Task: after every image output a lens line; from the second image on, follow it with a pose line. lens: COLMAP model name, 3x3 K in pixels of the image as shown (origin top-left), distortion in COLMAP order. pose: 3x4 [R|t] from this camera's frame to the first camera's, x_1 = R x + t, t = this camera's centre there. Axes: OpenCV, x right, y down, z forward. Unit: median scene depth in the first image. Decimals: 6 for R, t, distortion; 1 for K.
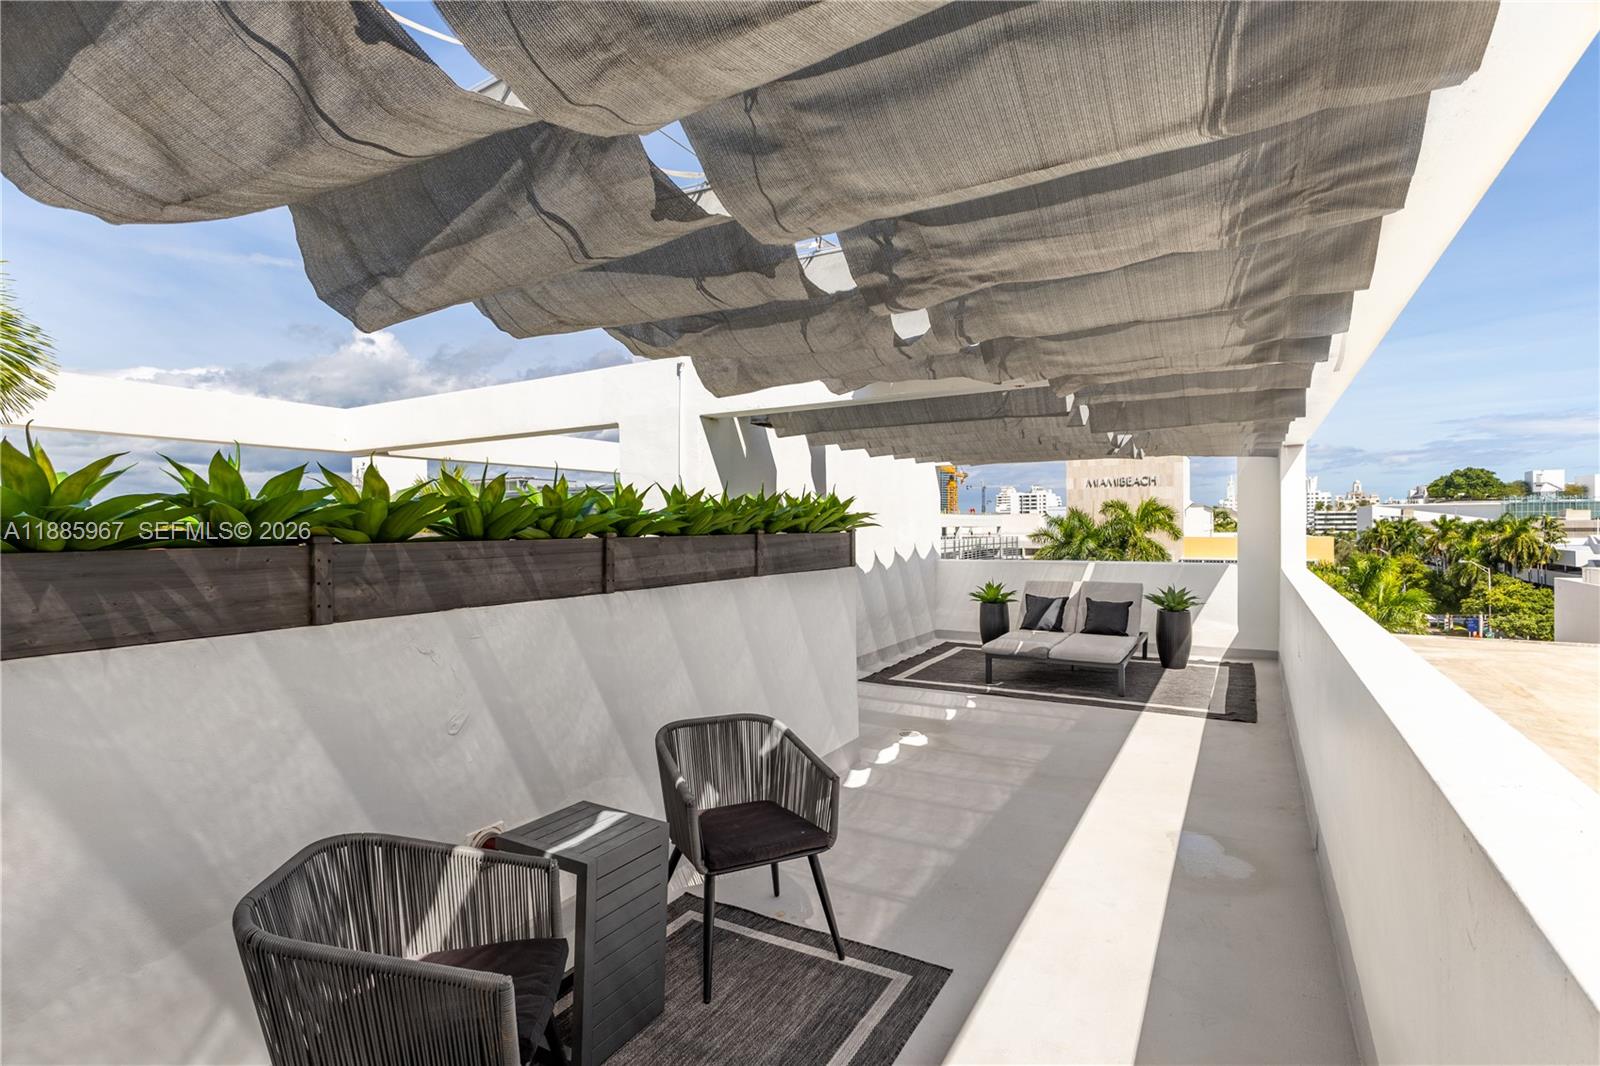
lens RADIAL K [[777.2, 0, 792.6], [0, 777.2, 529.3], [0, 0, 1]] dist [-0.000452, 0.000057]
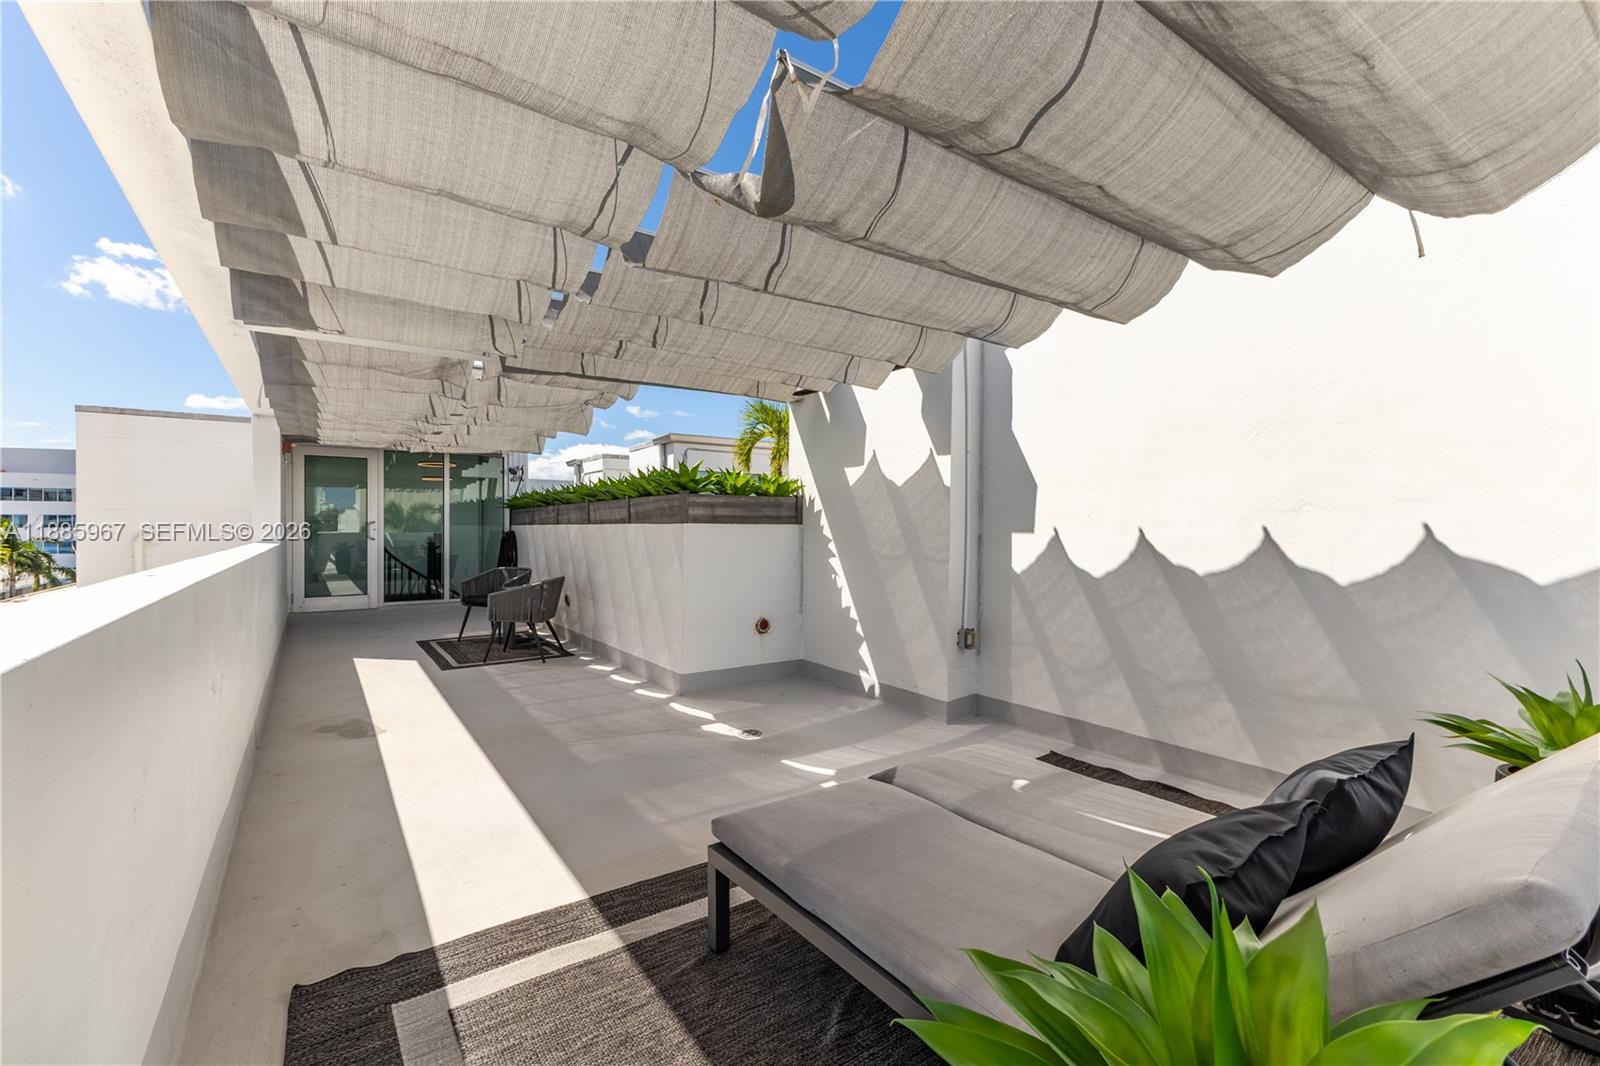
lens RADIAL K [[693.1, 0, 798.4], [0, 693.1, 531.3], [0, 0, 1]] dist [0.000565, 0.000044]
pose [[-0.421616, 0.003237, -0.906769, 0.928535], [-0.006450, 0.999958, 0.006569, 0.052566], [0.906751, 0.008618, -0.421577, 1.586629]]
